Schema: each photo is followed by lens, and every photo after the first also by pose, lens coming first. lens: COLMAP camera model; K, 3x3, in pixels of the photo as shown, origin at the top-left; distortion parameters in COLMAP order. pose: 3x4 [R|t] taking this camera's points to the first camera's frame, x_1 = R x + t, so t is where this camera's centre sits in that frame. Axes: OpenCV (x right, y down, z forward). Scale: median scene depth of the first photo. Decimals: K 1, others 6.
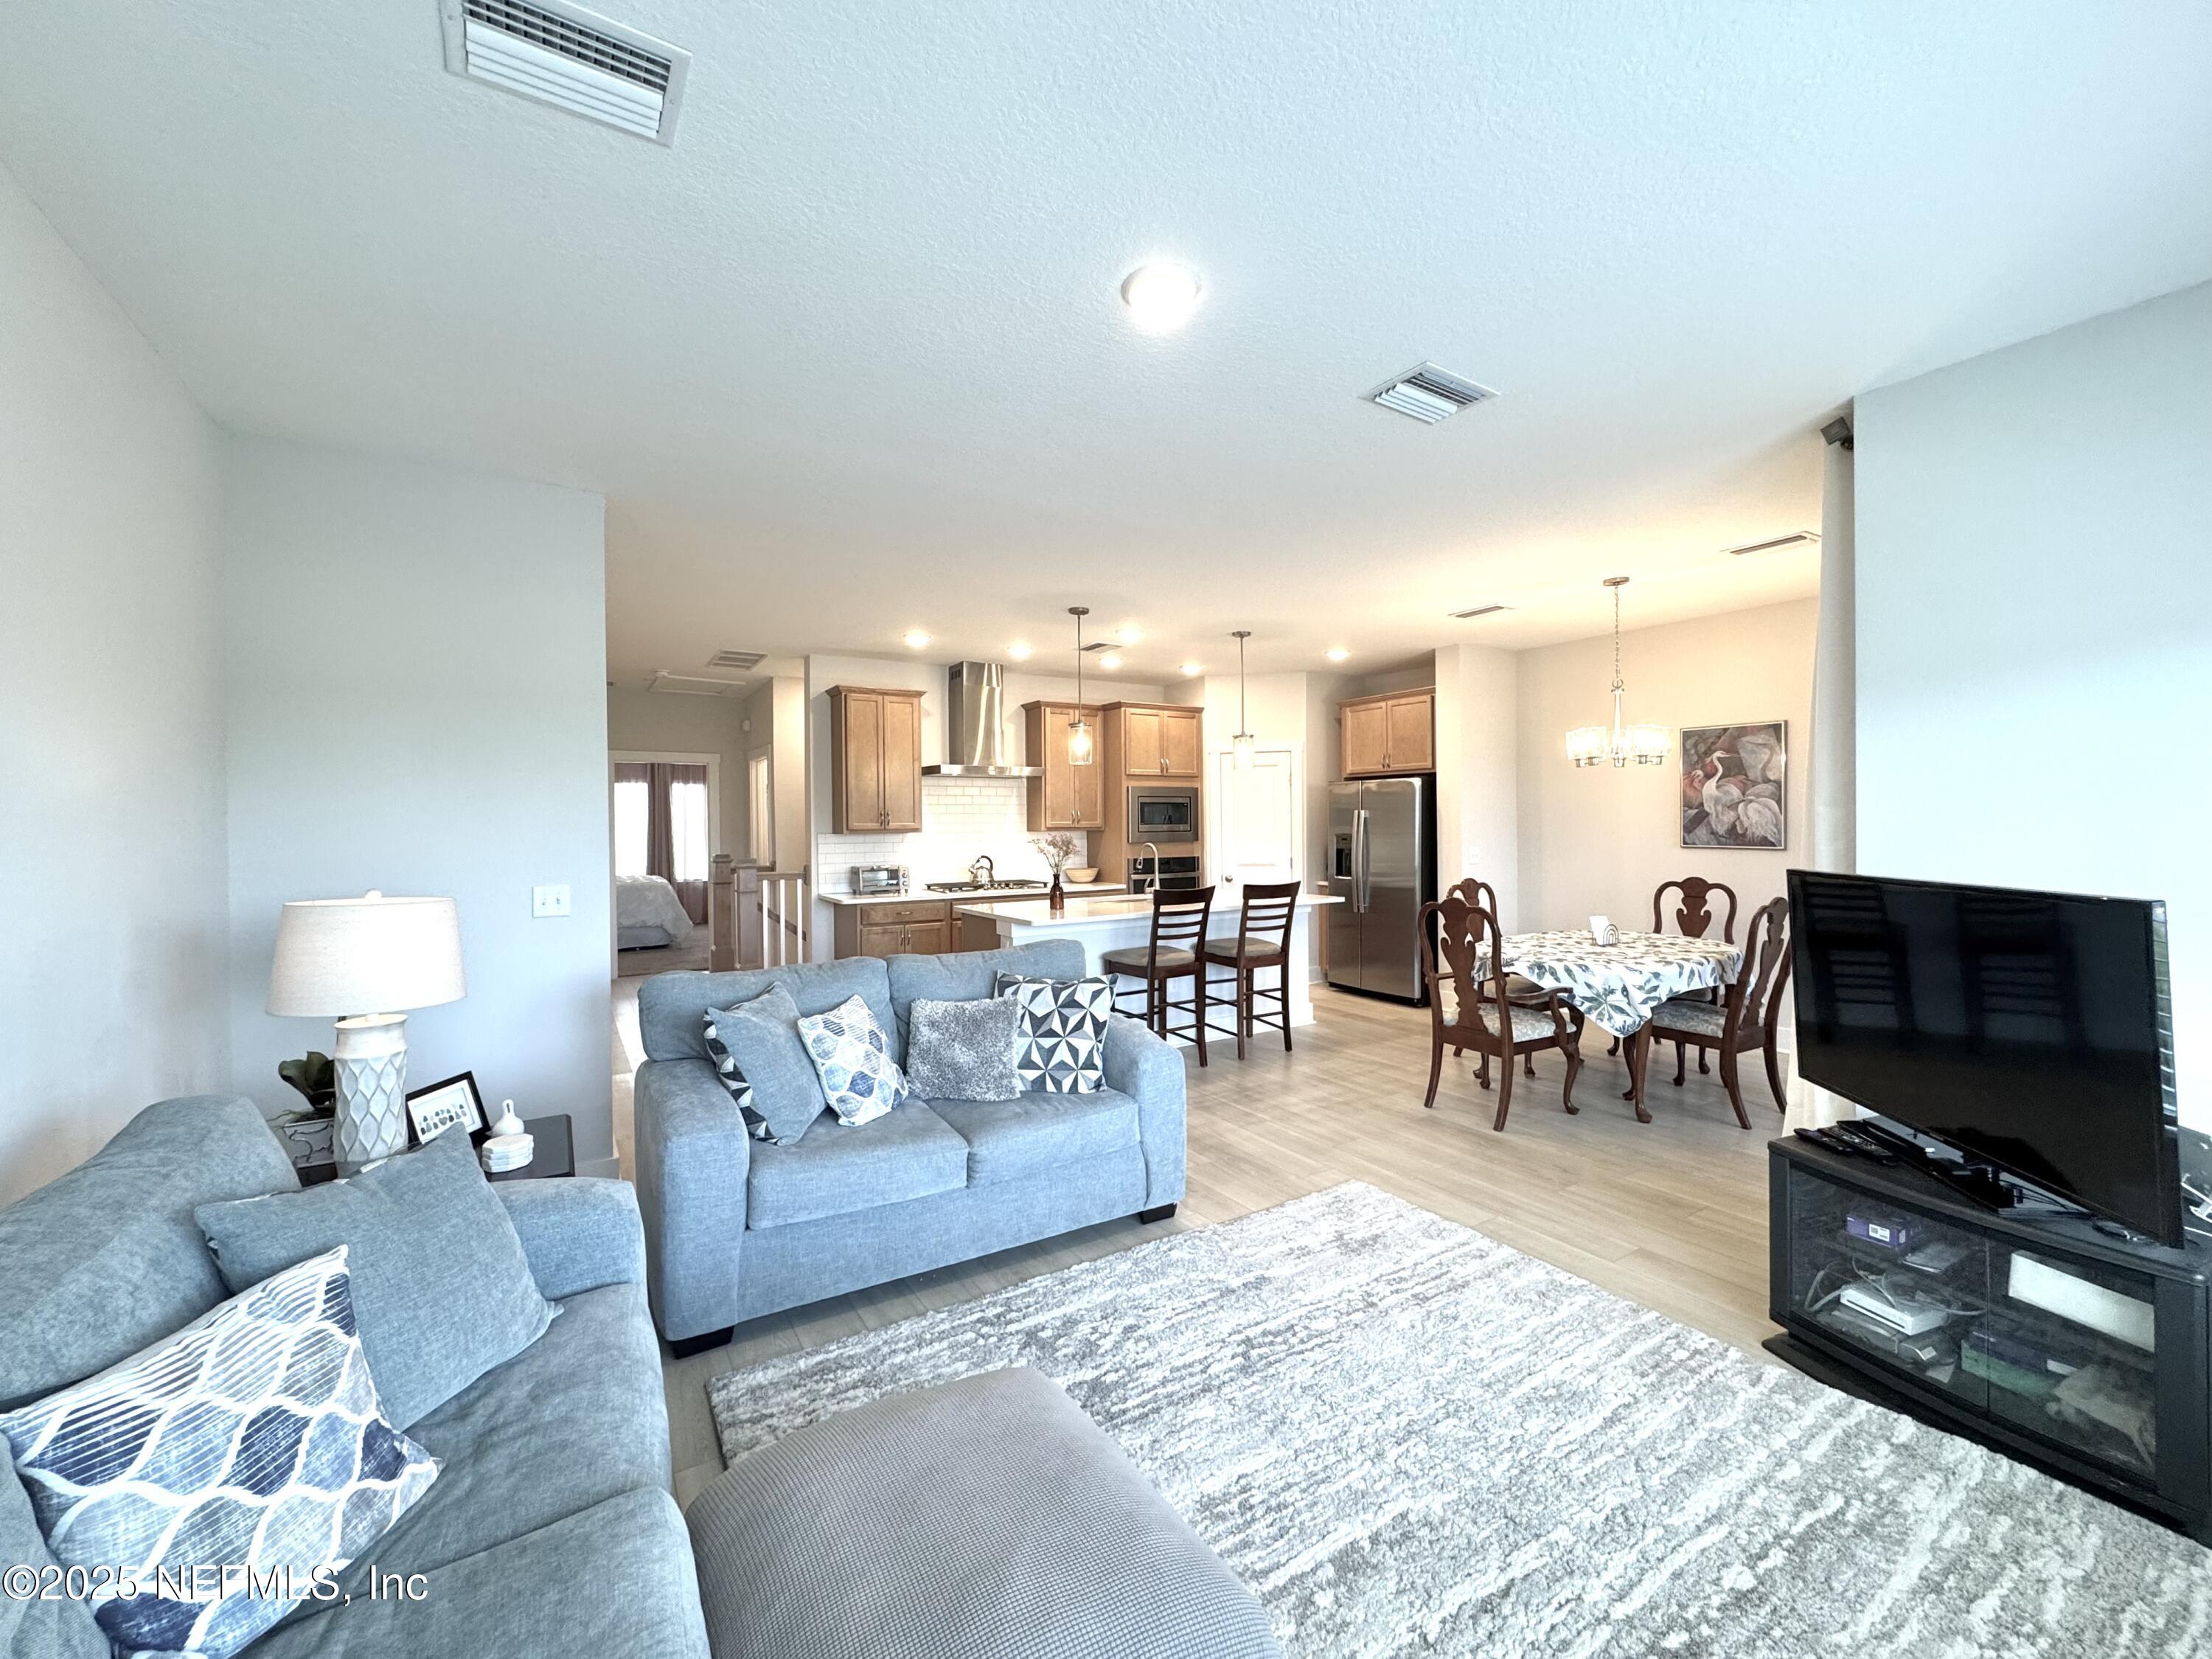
lens RADIAL K [[883.5, 0, 1105.7], [0, 883.5, 830.1], [0, 0, 1]] dist [-0.003630, 0.001204]
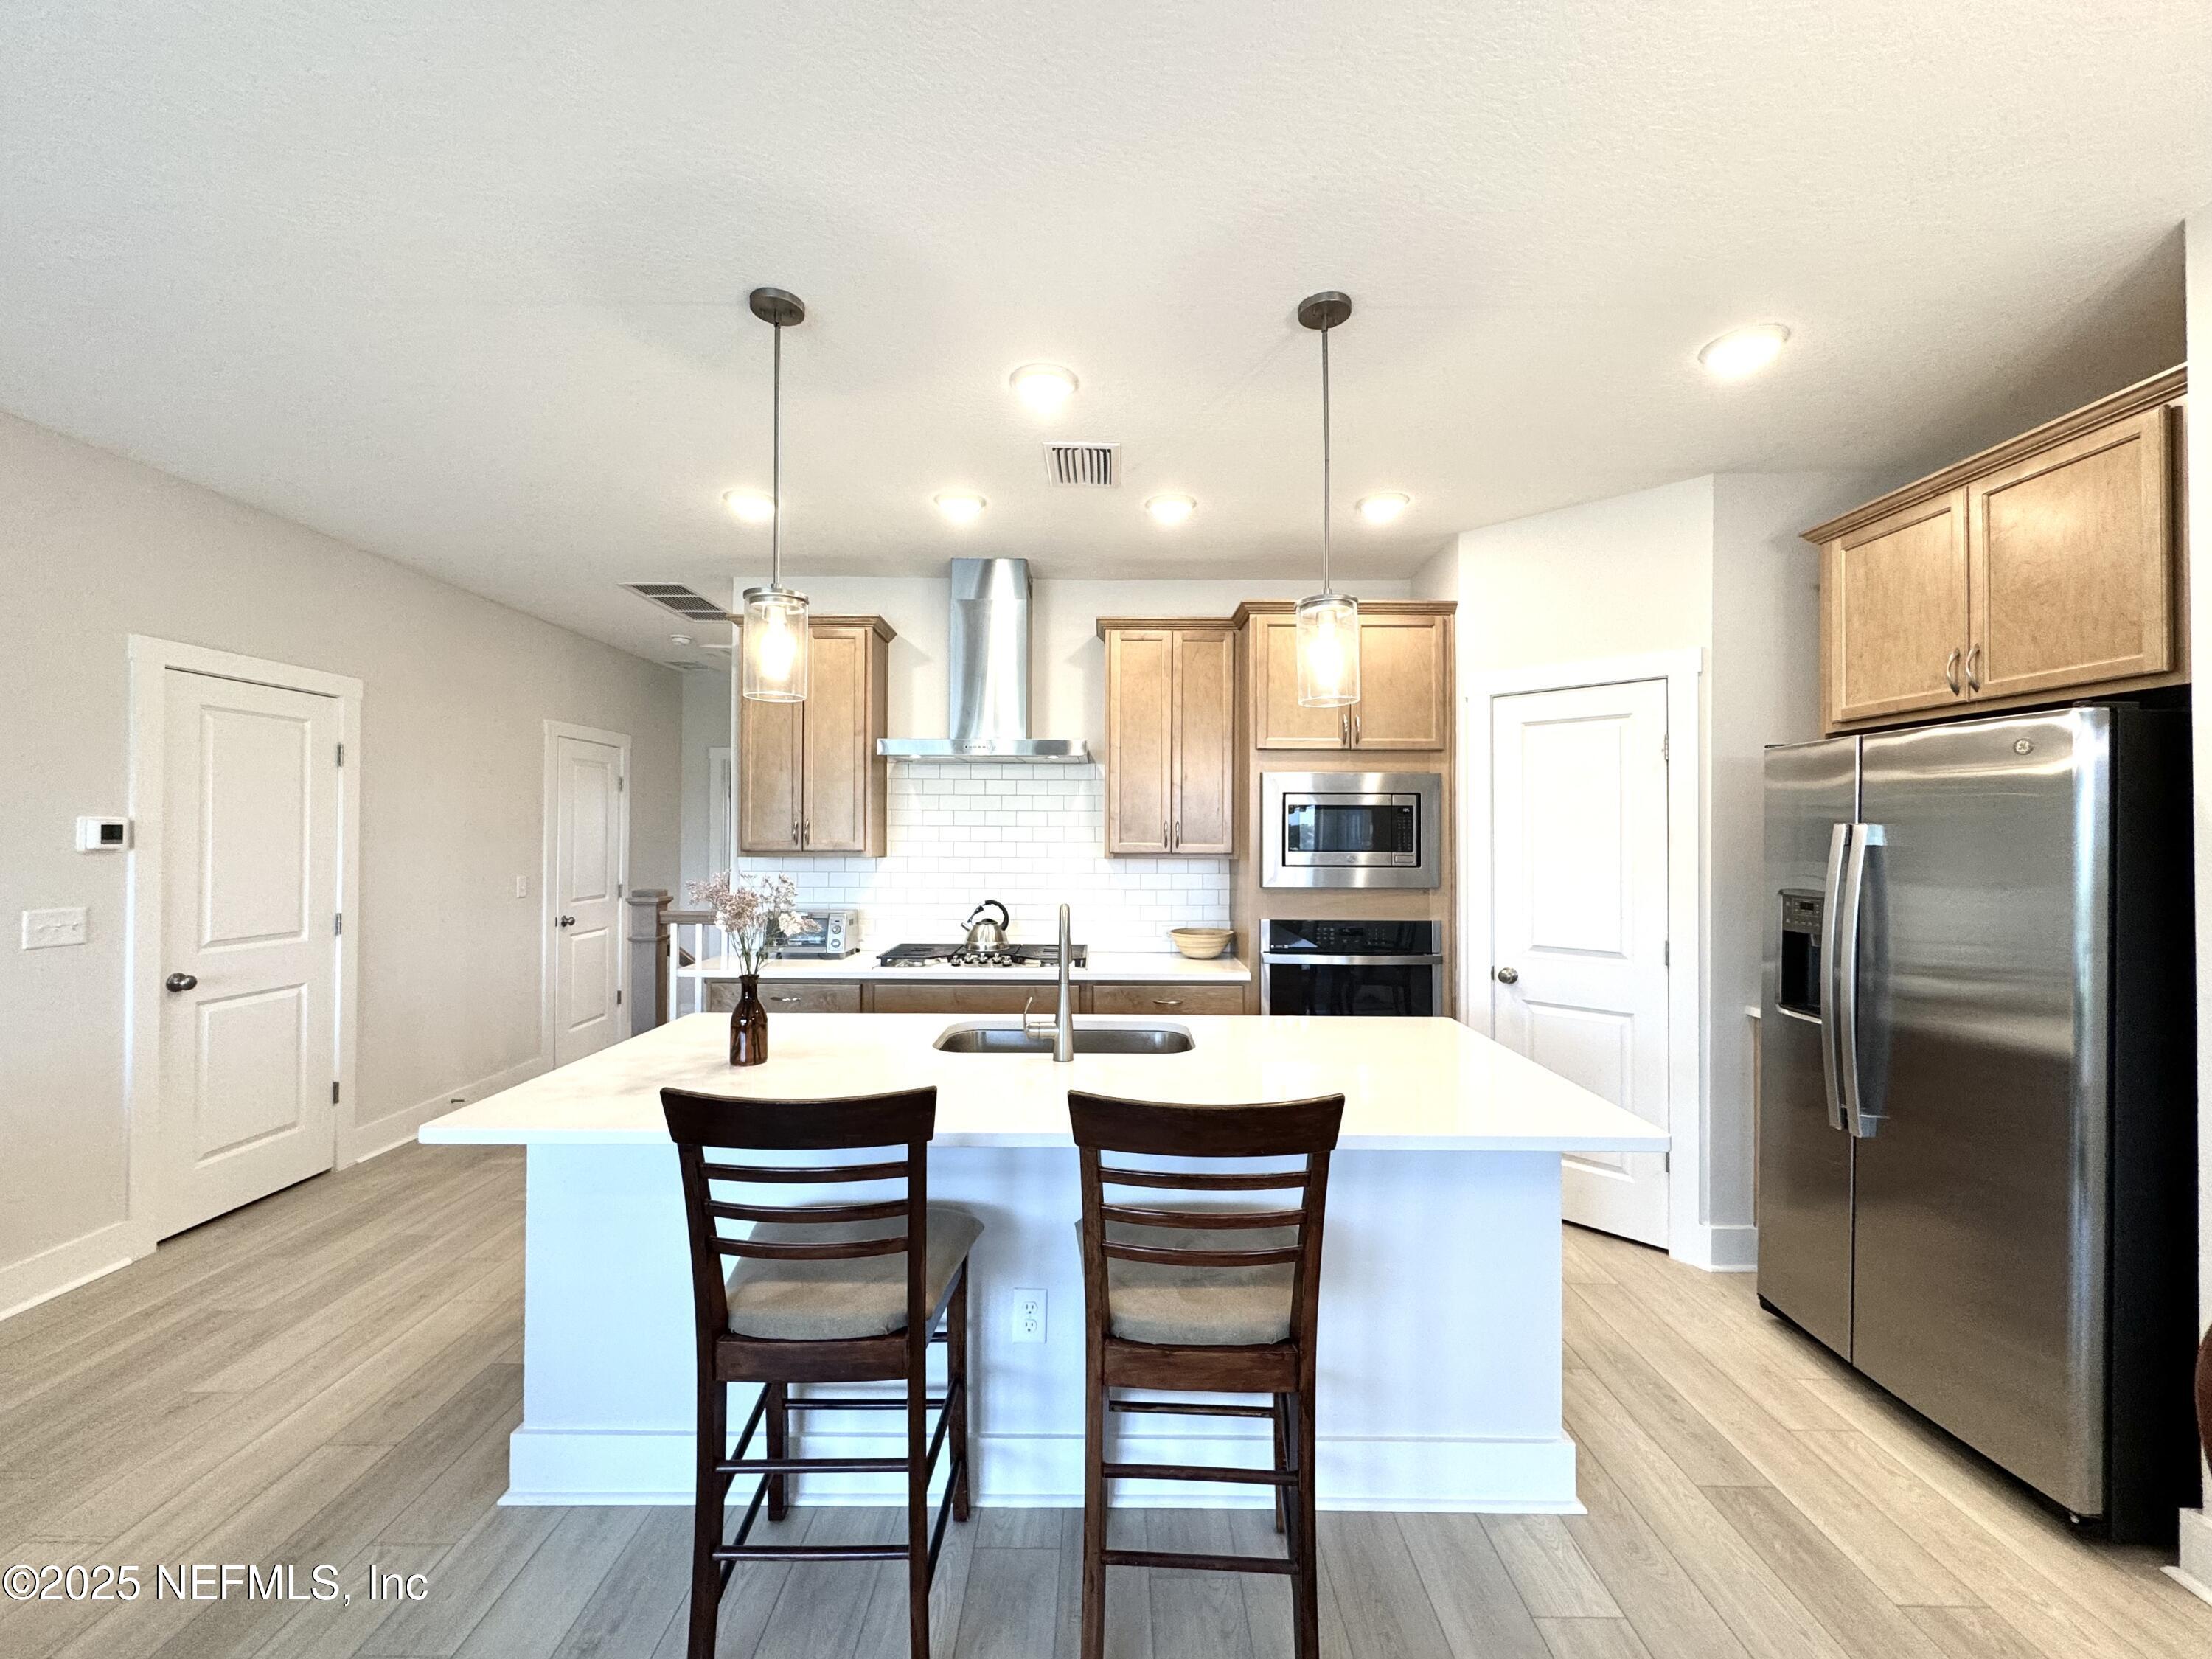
lens RADIAL K [[883.5, 0, 1103.0], [0, 883.5, 827.2], [0, 0, 1]] dist [-0.003630, 0.001204]
pose [[0.842677, 0.008874, -0.538346, 0.266552], [-0.017197, 0.999798, -0.010438, -0.015283], [0.538145, 0.018054, 0.842659, 0.662914]]
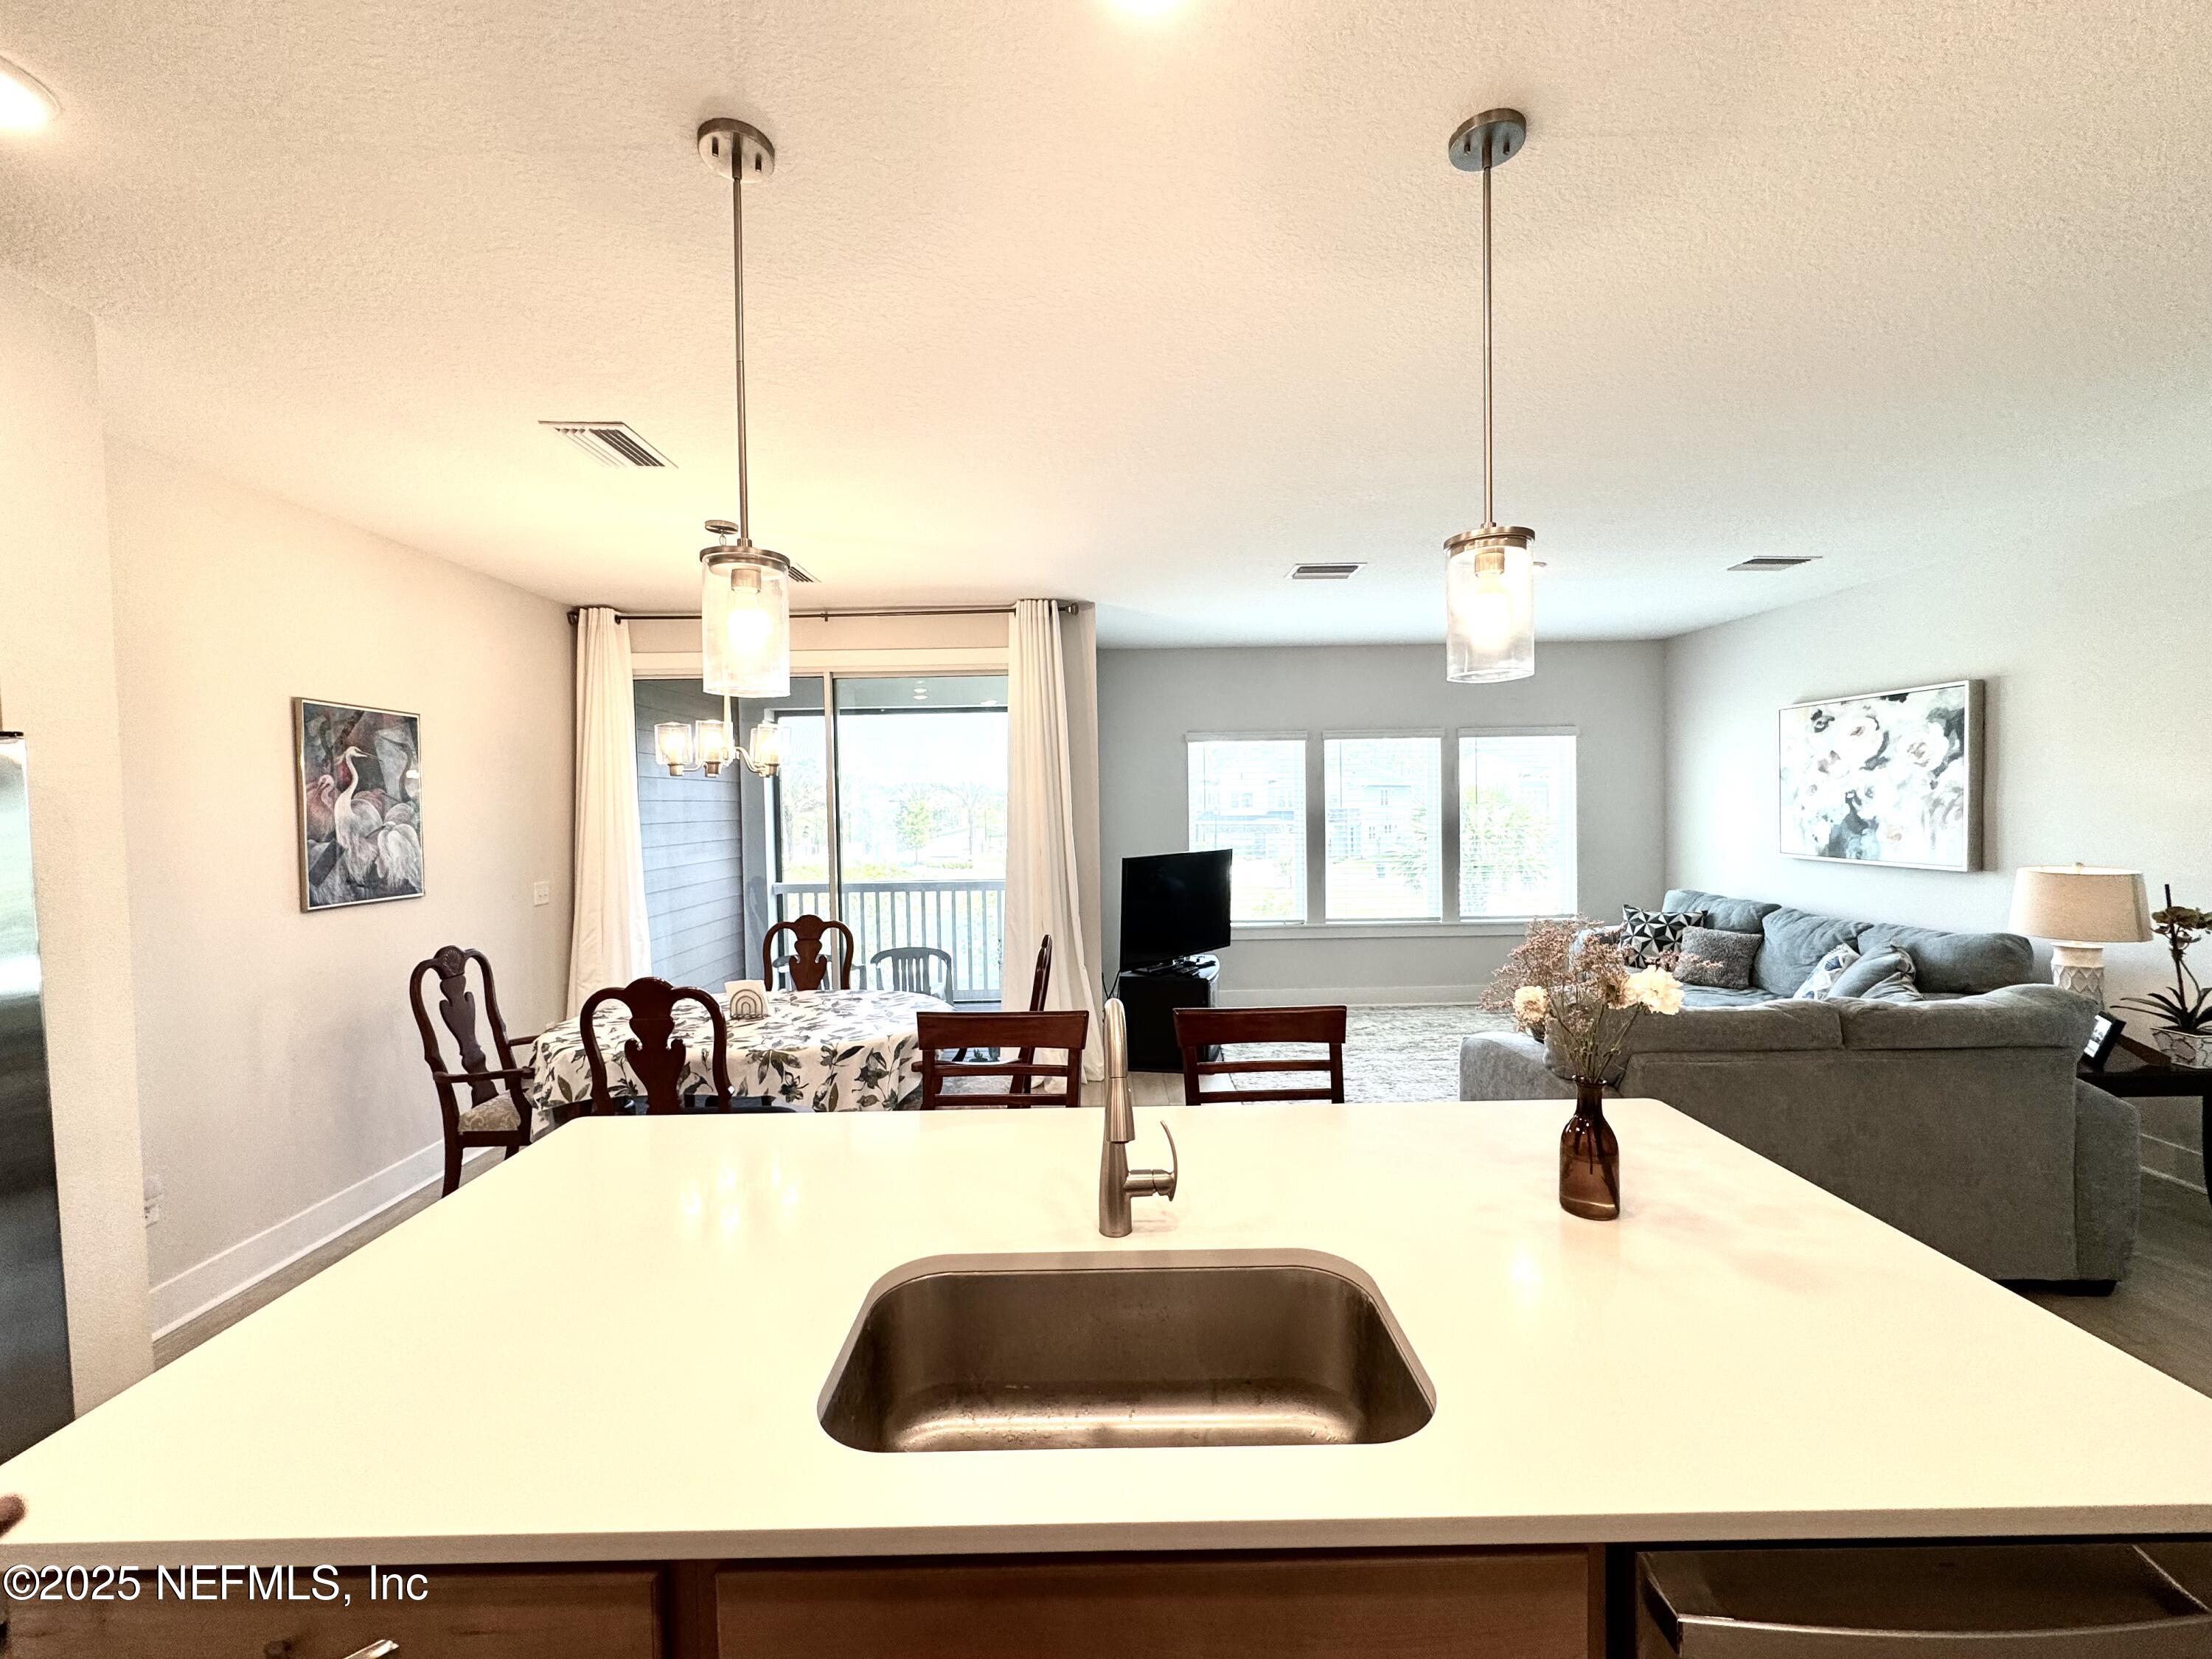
lens RADIAL K [[883.5, 0, 1104.2], [0, 883.5, 824.7], [0, 0, 1]] dist [-0.003630, 0.001204]
pose [[-0.848749, 0.009601, 0.528709, -0.064335], [0.029189, 0.999161, 0.028714, -0.035069], [-0.527990, 0.039803, -0.848317, 1.157210]]
